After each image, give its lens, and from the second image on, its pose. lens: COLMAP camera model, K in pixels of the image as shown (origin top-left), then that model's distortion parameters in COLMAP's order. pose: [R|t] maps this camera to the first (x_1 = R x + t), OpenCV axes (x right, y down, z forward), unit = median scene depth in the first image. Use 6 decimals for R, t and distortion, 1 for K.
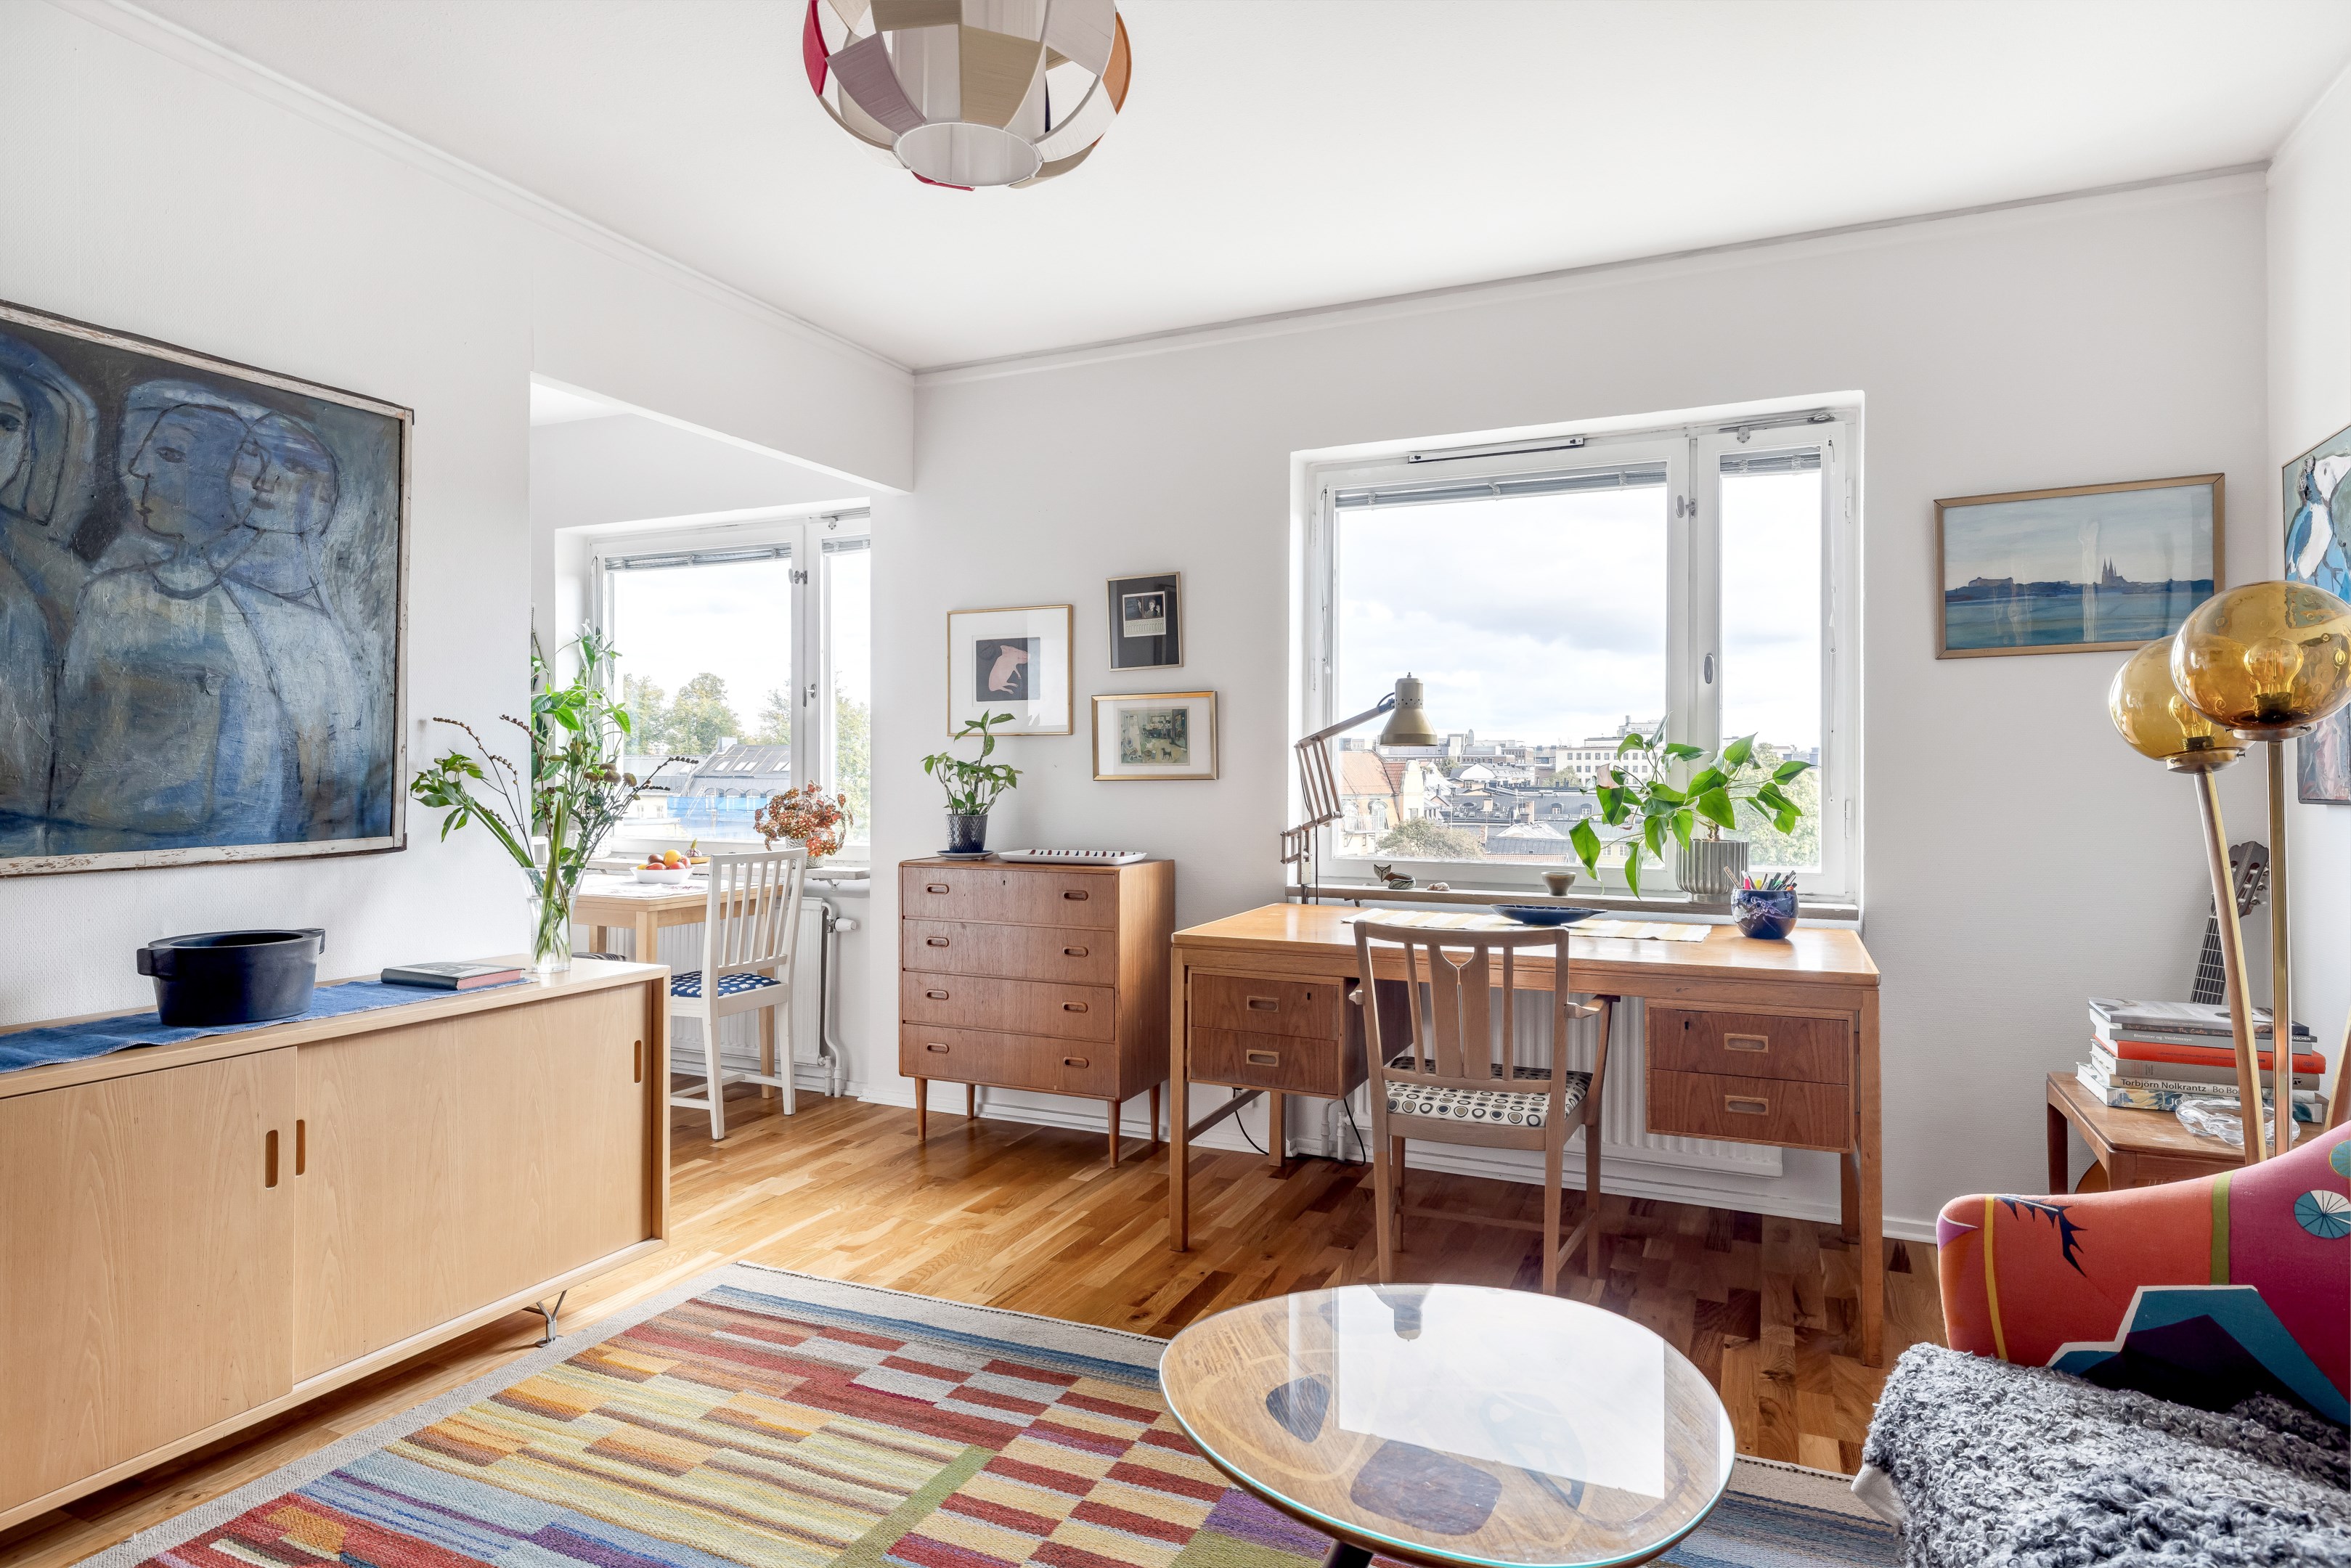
lens RADIAL K [[1324.2, 0, 1164.0], [0, 1324.2, 771.2], [0, 0, 1]] dist [0.000116, -0.000993]
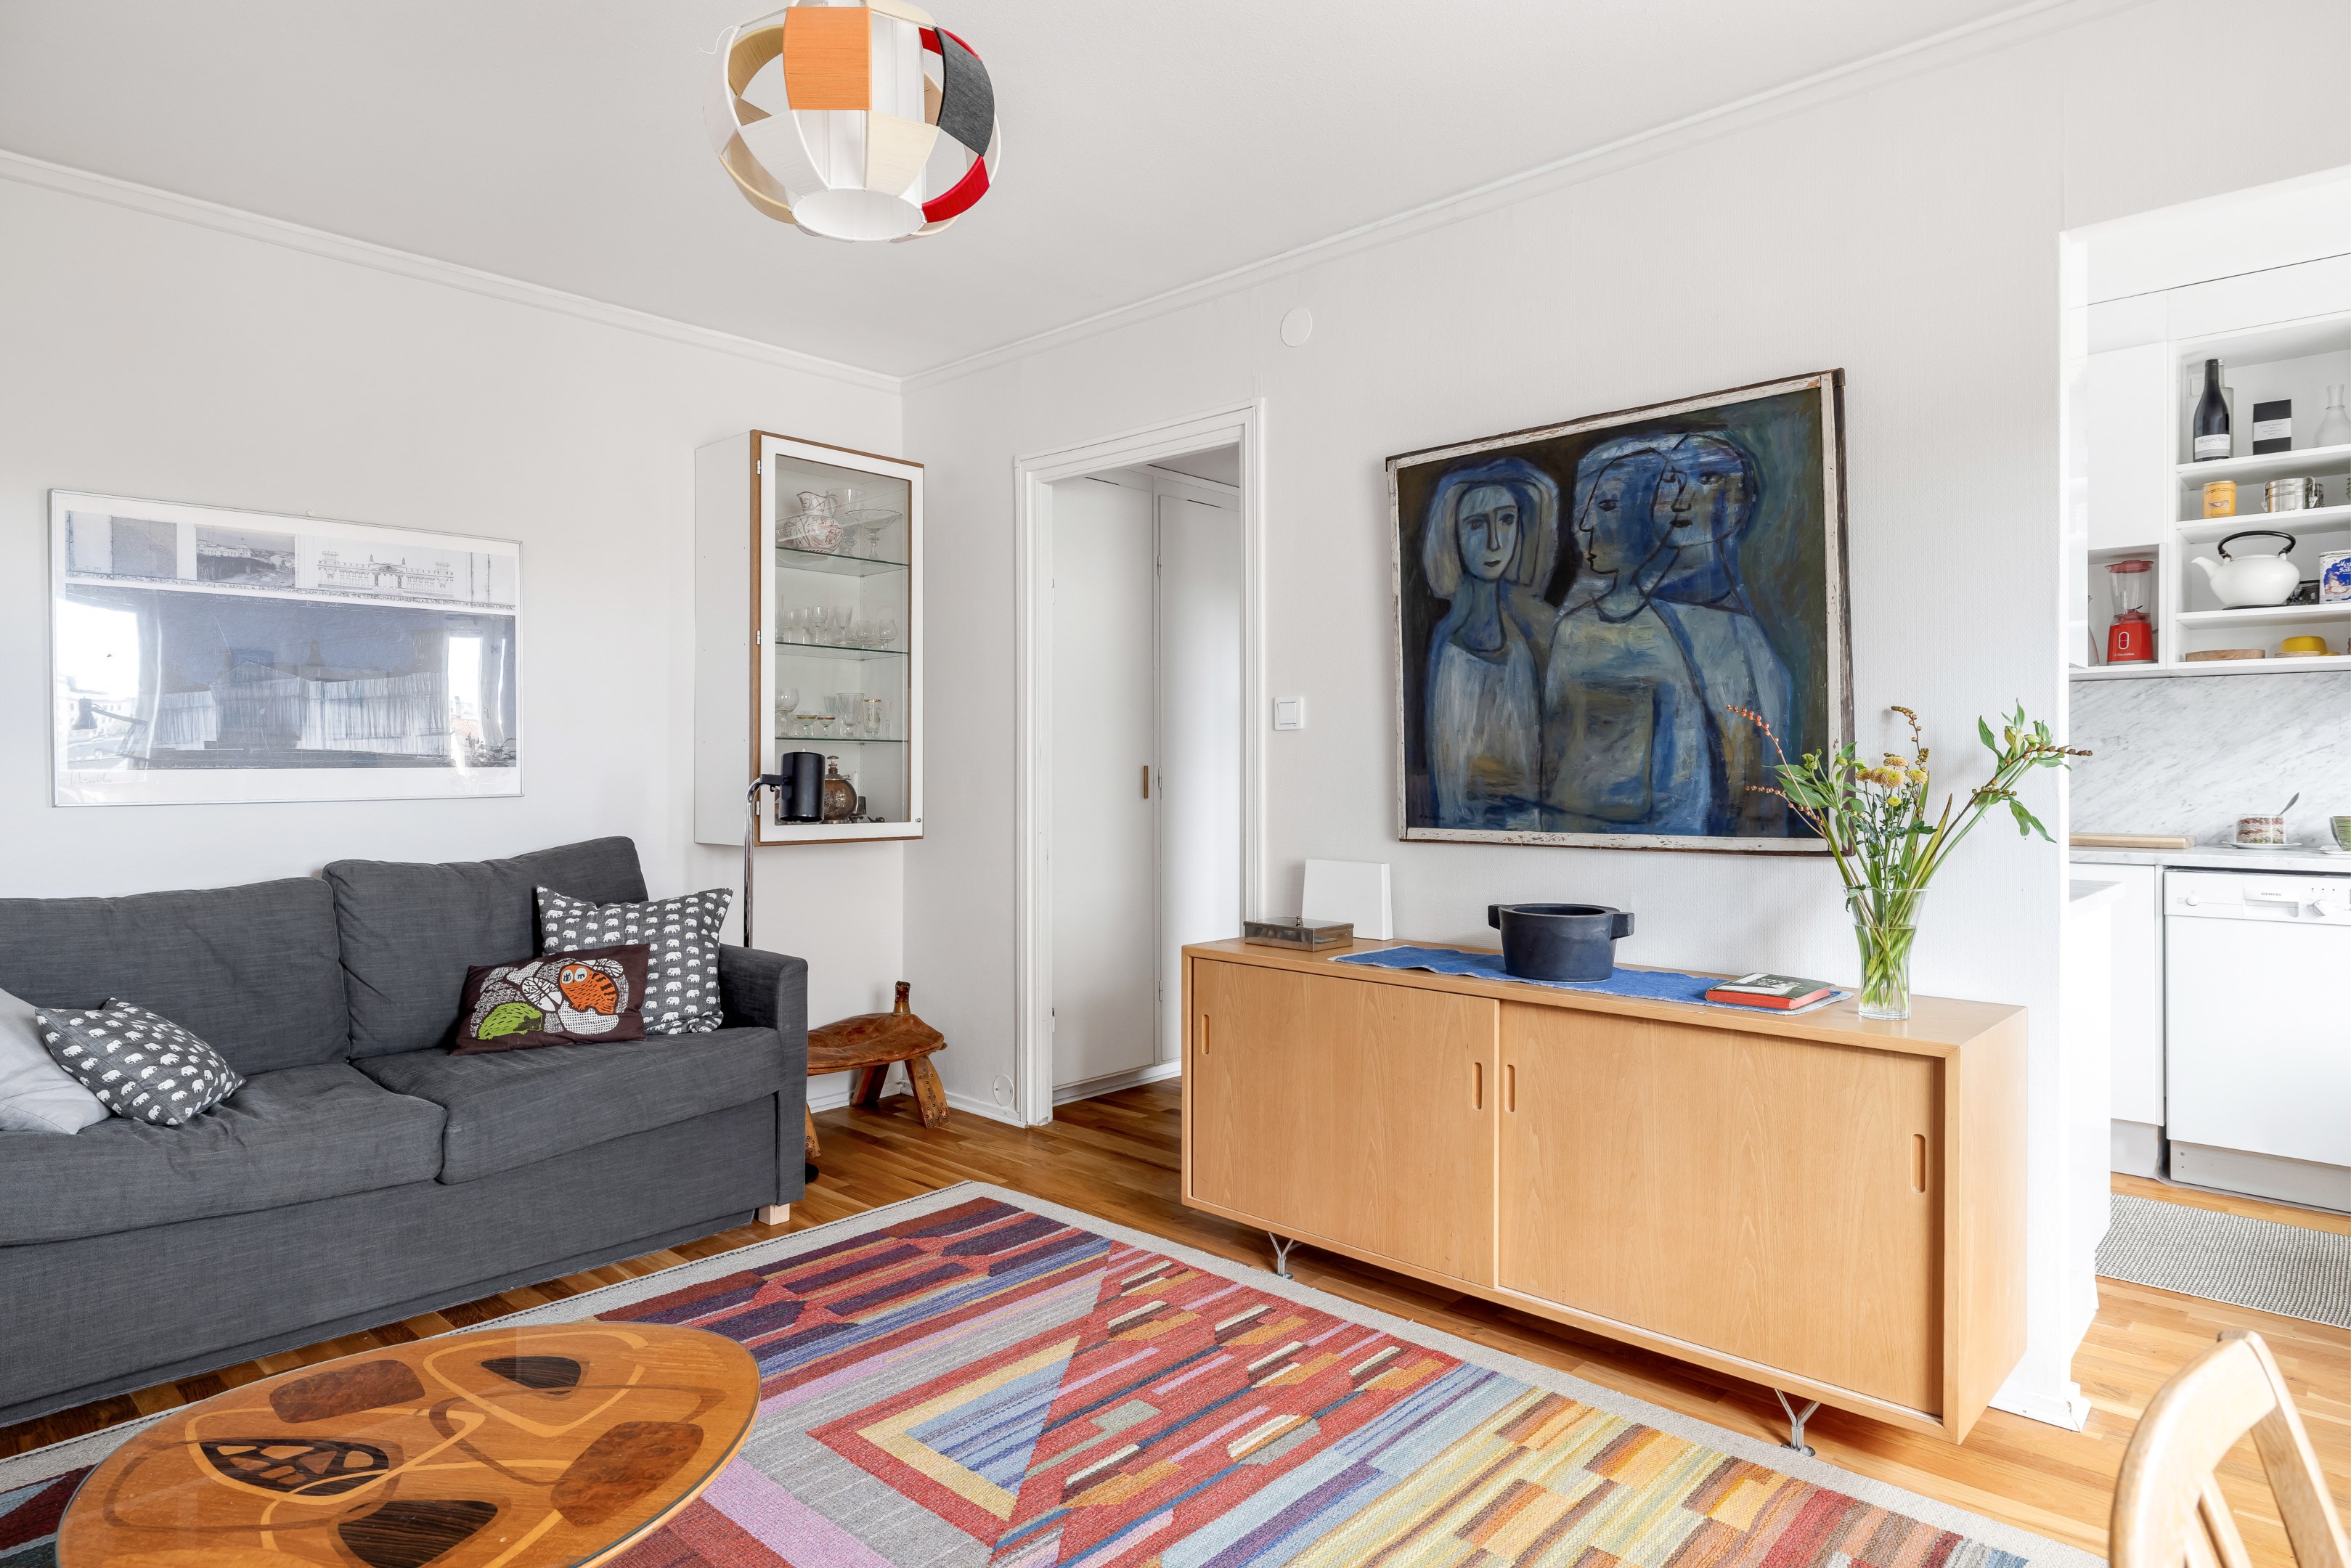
lens RADIAL K [[1324.2, 0, 1164.0], [0, 1324.2, 771.2], [0, 0, 1]] dist [0.000116, -0.000993]
pose [[-0.320751, -0.001068, -0.947163, 0.492507], [-0.000758, 0.999999, -0.000870, 0.003518], [0.947163, 0.000439, -0.320752, 0.957624]]
